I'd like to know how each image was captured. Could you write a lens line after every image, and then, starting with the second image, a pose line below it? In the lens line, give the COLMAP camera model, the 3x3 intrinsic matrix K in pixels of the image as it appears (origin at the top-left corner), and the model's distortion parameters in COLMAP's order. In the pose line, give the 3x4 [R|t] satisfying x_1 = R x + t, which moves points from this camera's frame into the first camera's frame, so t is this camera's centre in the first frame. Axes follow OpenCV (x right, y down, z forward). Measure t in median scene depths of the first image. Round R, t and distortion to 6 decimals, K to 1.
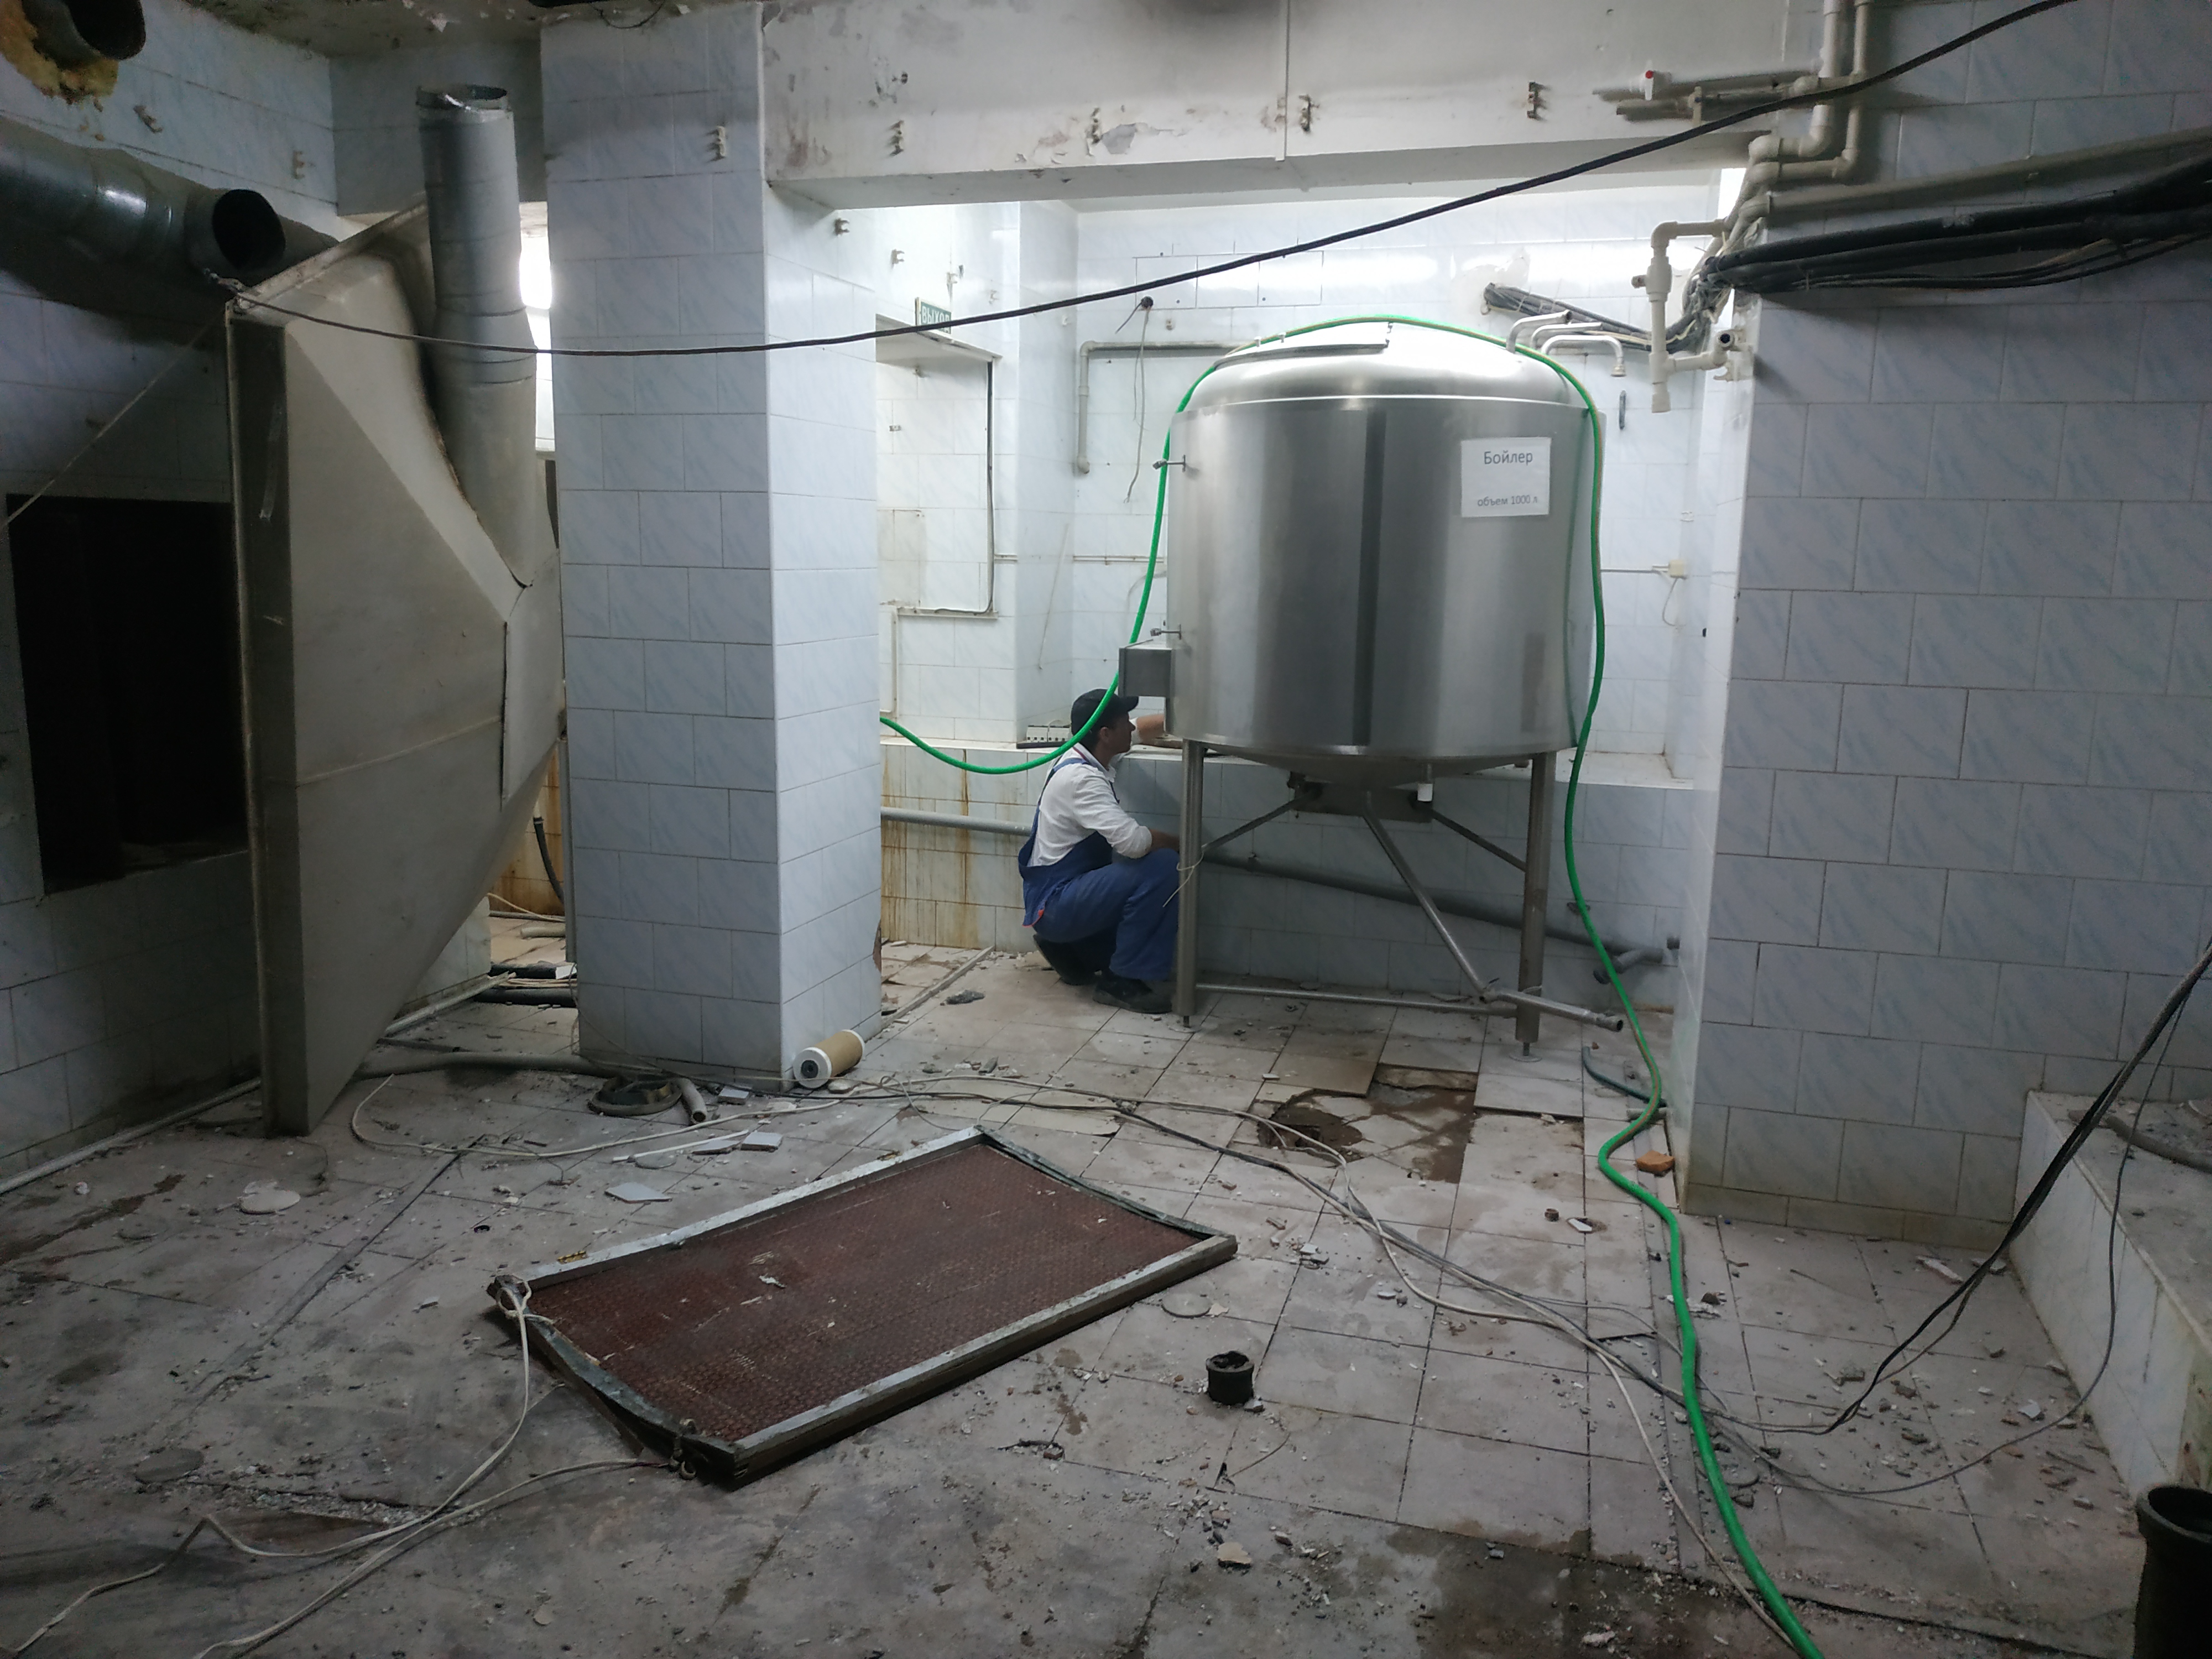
lens RADIAL K [[1620.4, 0, 1106.0], [0, 1620.4, 829.5], [0, 0, 1]] dist [0.103371, -0.179519]
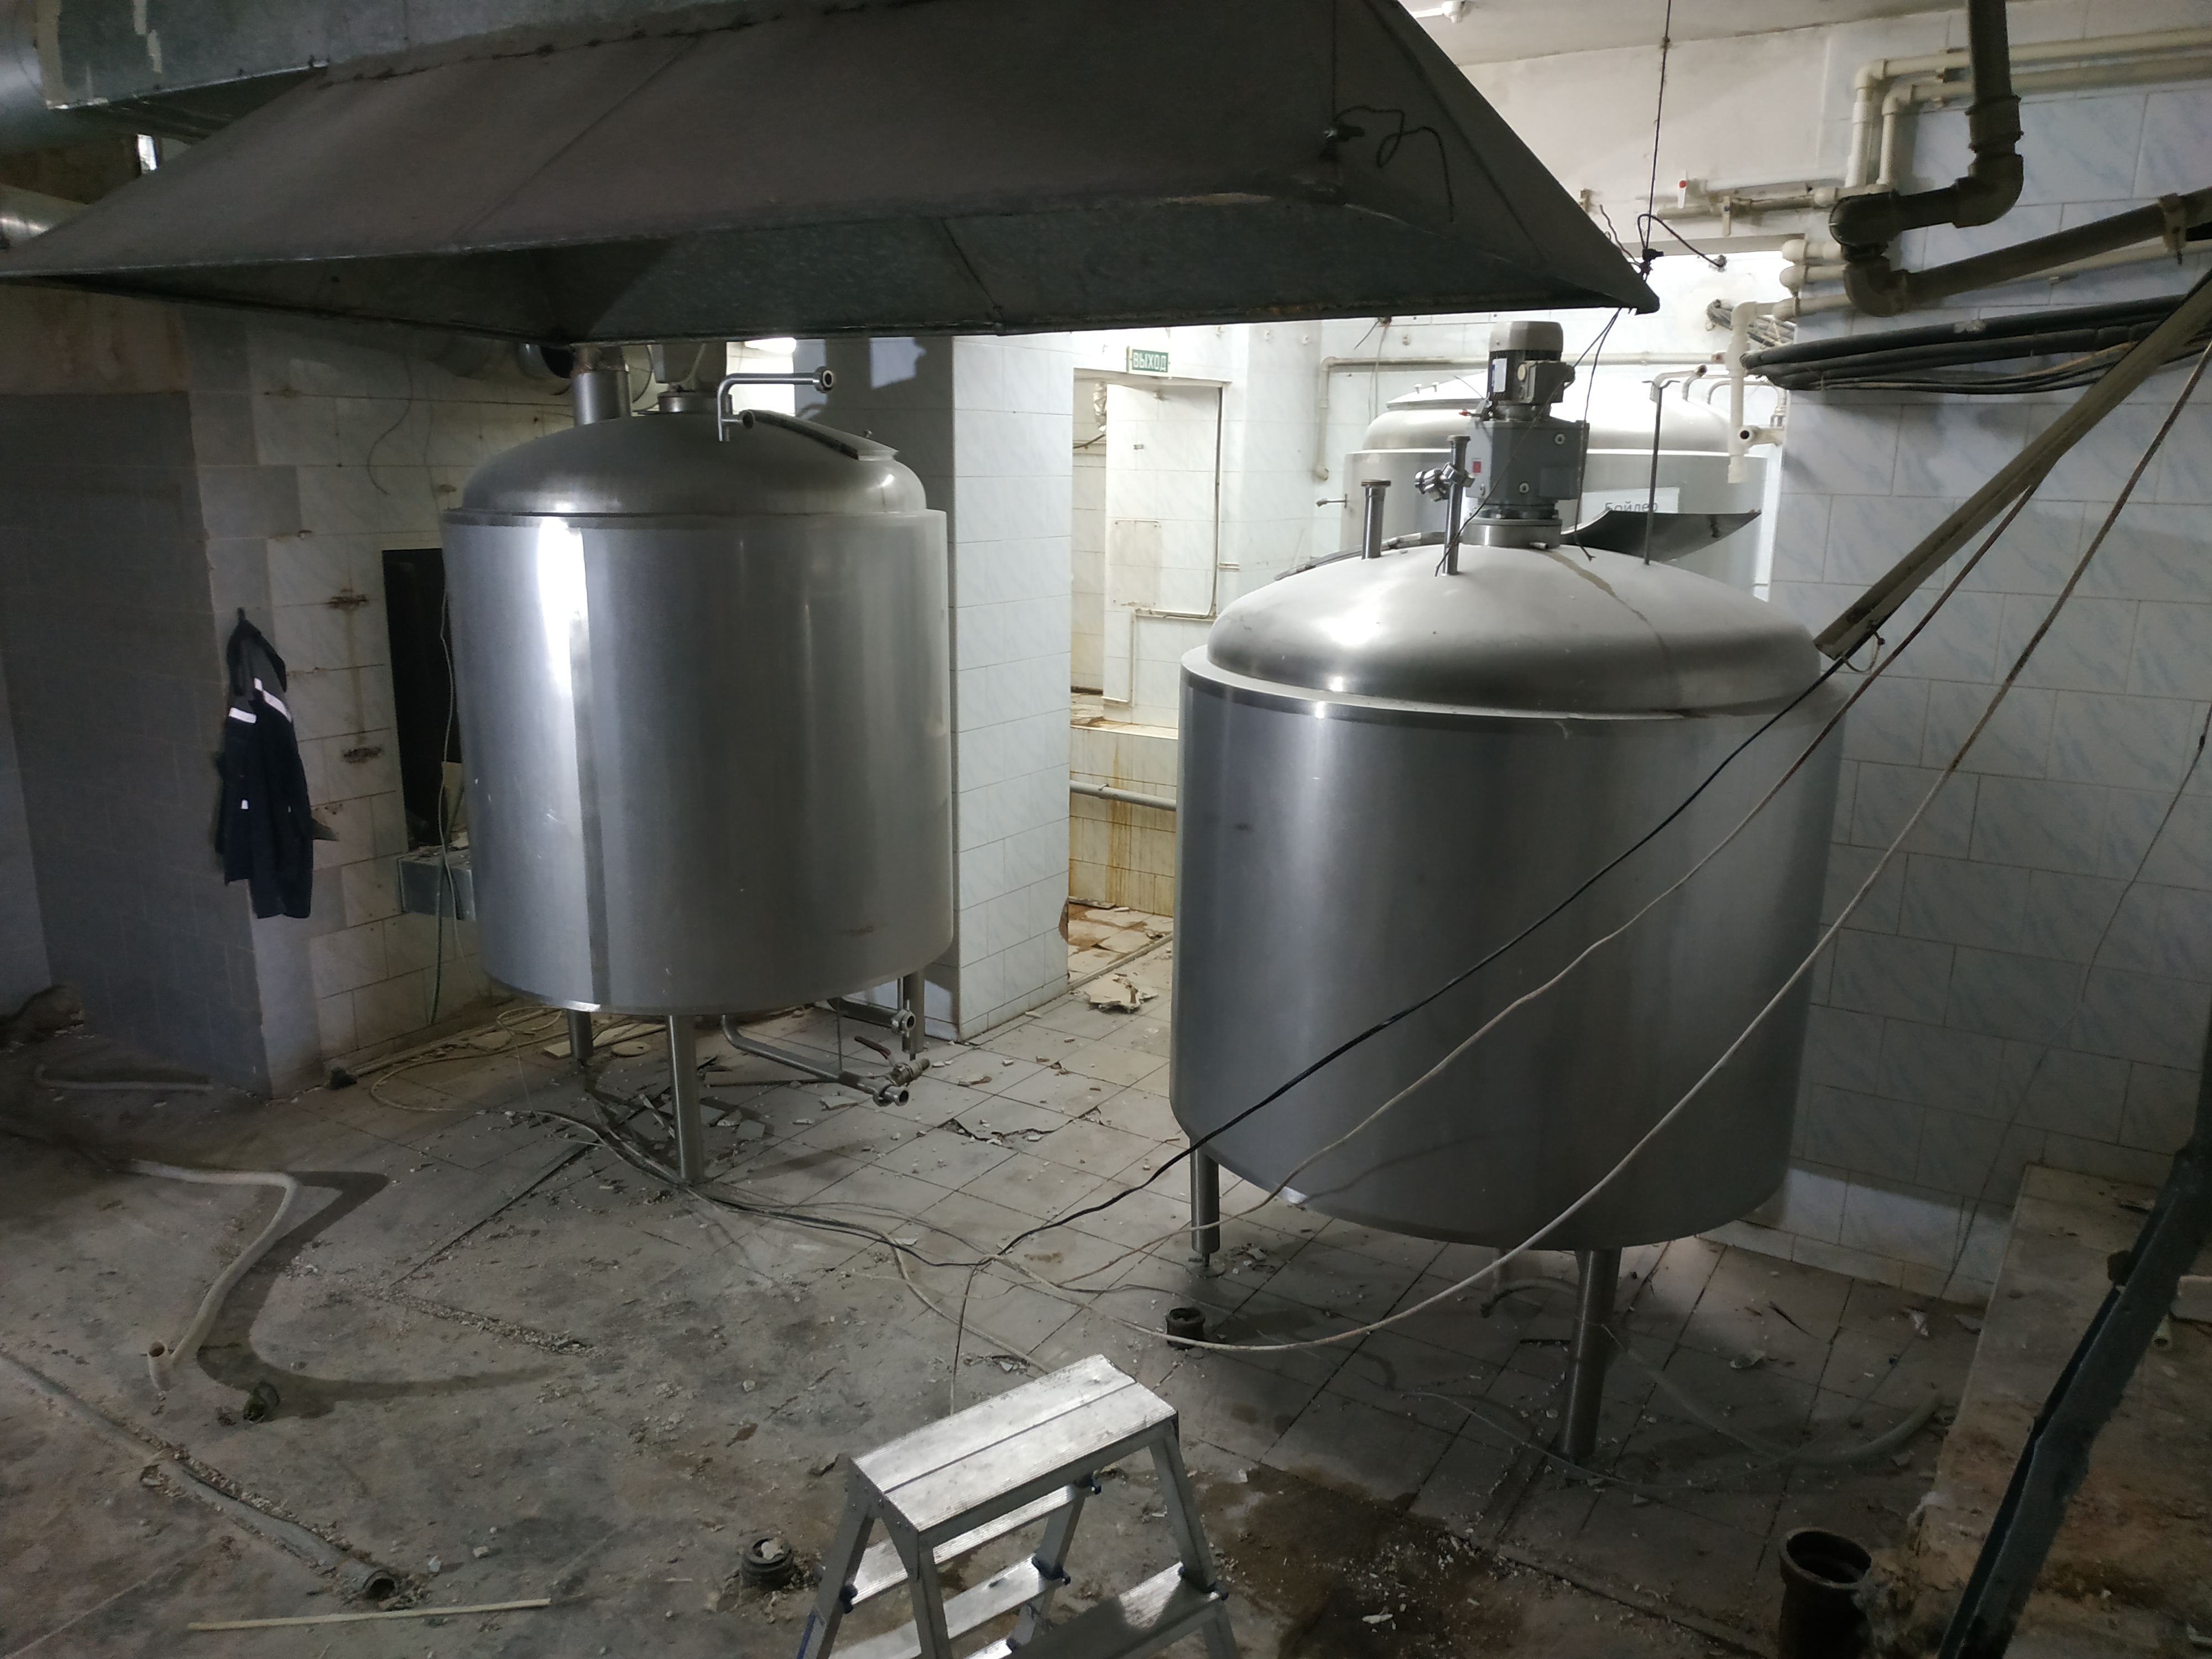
lens RADIAL K [[1620.4, 0, 1106.0], [0, 1620.4, 829.5], [0, 0, 1]] dist [0.103371, -0.179519]
pose [[0.962625, 0.057412, -0.264683, 0.158878], [-0.043393, 0.997343, 0.058516, -0.051167], [0.267339, -0.044843, 0.962559, -0.083216]]
